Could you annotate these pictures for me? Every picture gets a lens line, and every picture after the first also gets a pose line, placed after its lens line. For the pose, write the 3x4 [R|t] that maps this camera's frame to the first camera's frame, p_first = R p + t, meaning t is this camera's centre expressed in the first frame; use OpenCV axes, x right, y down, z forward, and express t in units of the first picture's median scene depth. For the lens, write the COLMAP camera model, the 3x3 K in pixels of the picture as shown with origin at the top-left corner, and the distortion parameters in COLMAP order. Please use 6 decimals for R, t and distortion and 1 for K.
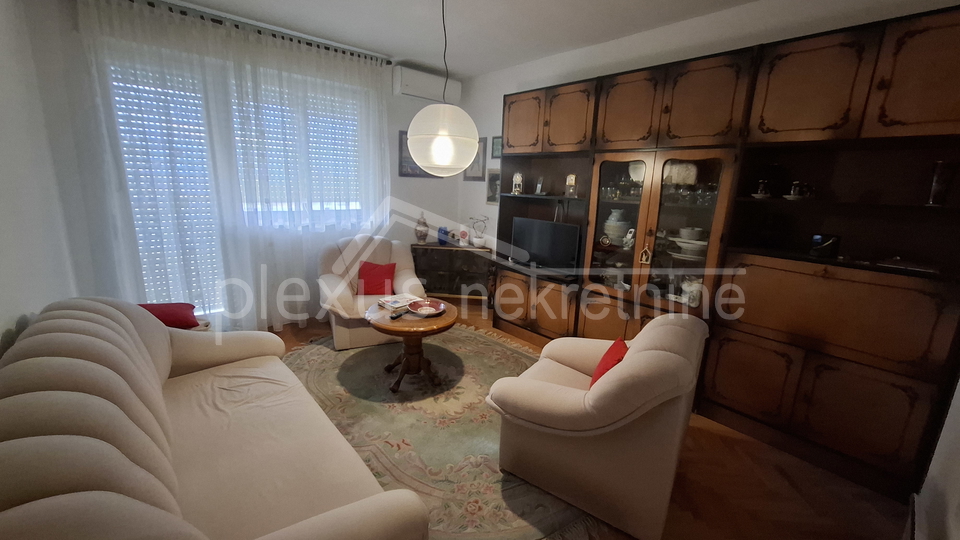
lens RADIAL K [[380.5, 0, 479.9], [0, 380.5, 264.5], [0, 0, 1]] dist [-0.002223, -0.000029]
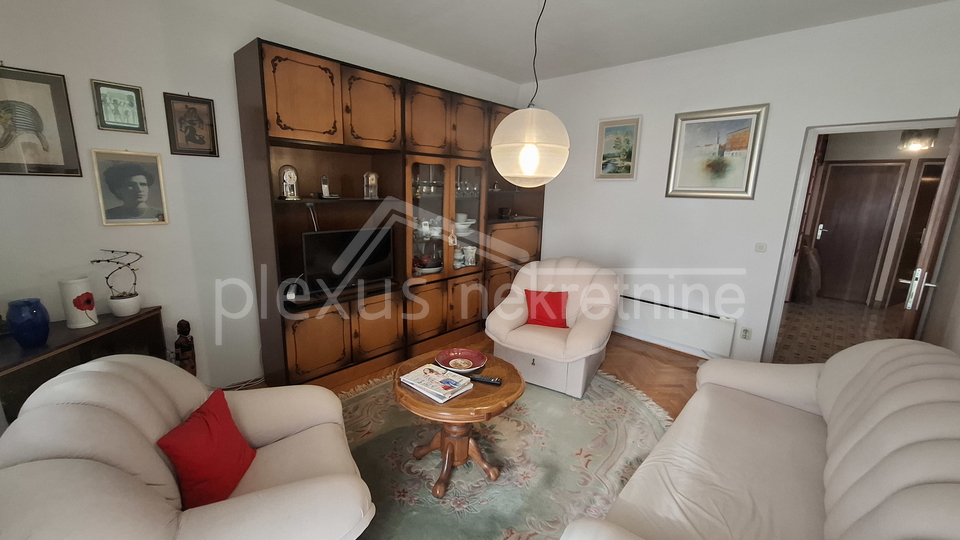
lens RADIAL K [[381.0, 0, 476.0], [0, 381.0, 266.5], [0, 0, 1]] dist [-0.004571, 0.000076]
pose [[-0.083489, -0.250132, 0.964605, -0.723927], [0.175669, 0.949131, 0.261324, -0.224652], [-0.980903, 0.191269, -0.035301, 0.850047]]
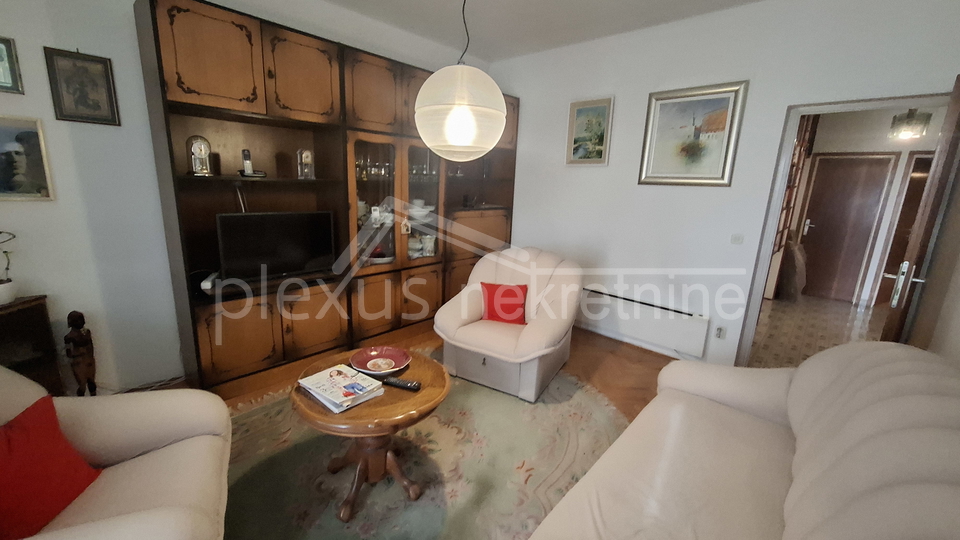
lens RADIAL K [[381.0, 0, 476.0], [0, 381.0, 266.5], [0, 0, 1]] dist [-0.004571, 0.000076]
pose [[-0.093437, -0.261663, 0.960626, -0.649445], [0.161620, 0.948063, 0.273961, -0.168964], [-0.982420, 0.180854, -0.046295, 0.743504]]
